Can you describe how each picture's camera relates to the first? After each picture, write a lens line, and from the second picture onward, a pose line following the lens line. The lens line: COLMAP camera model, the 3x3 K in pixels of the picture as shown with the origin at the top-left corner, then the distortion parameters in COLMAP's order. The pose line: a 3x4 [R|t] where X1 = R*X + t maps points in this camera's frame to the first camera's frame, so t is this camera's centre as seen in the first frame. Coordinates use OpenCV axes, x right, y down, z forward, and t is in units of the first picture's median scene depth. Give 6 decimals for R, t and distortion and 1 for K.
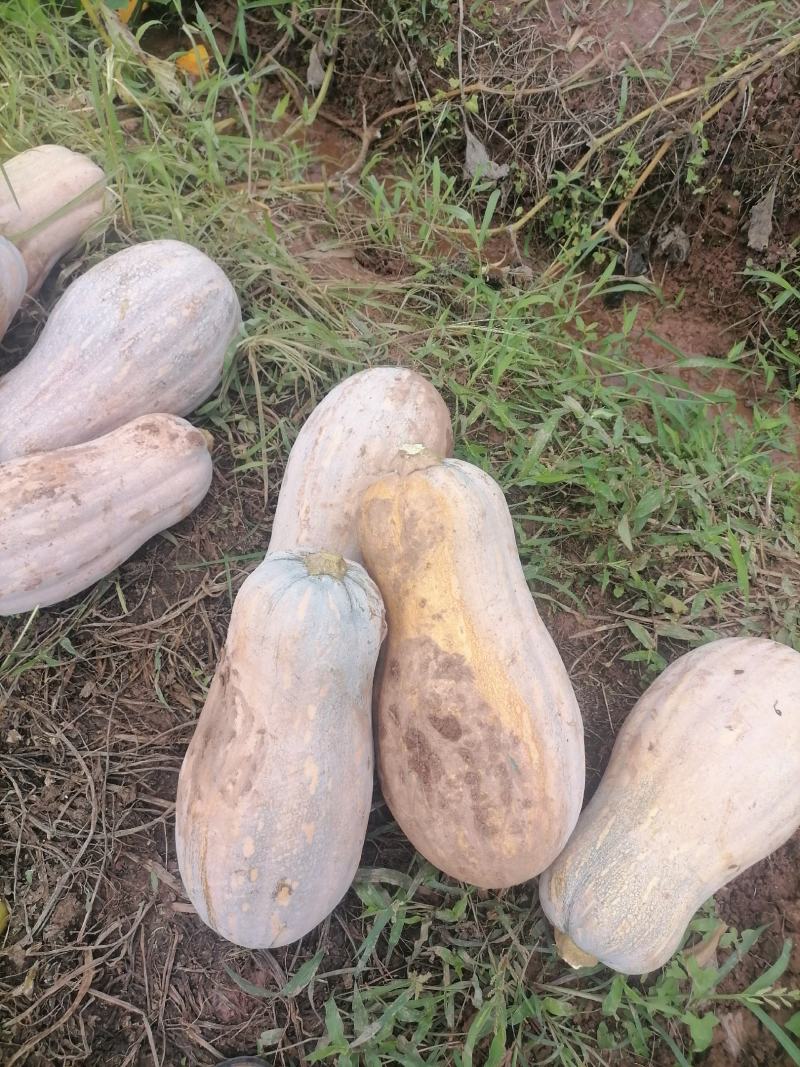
lens RADIAL K [[962.1, 0, 397.5], [0, 962.1, 532.5], [0, 0, 1]] dist [0.066461, -0.010897]
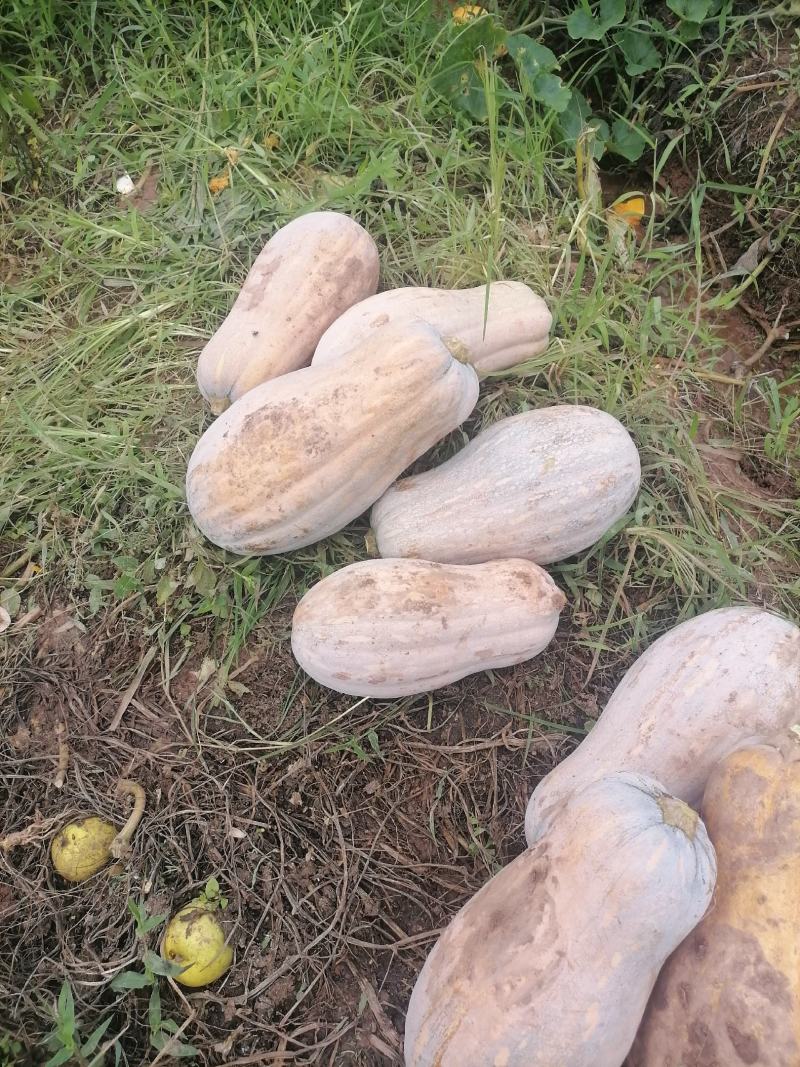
lens RADIAL K [[962.1, 0, 397.5], [0, 962.1, 532.5], [0, 0, 1]] dist [0.066461, -0.010897]
pose [[0.890540, 0.381585, -0.247652, -0.147391], [-0.405086, 0.912908, -0.050046, -0.047909], [0.206987, 0.144888, 0.967556, -0.037604]]
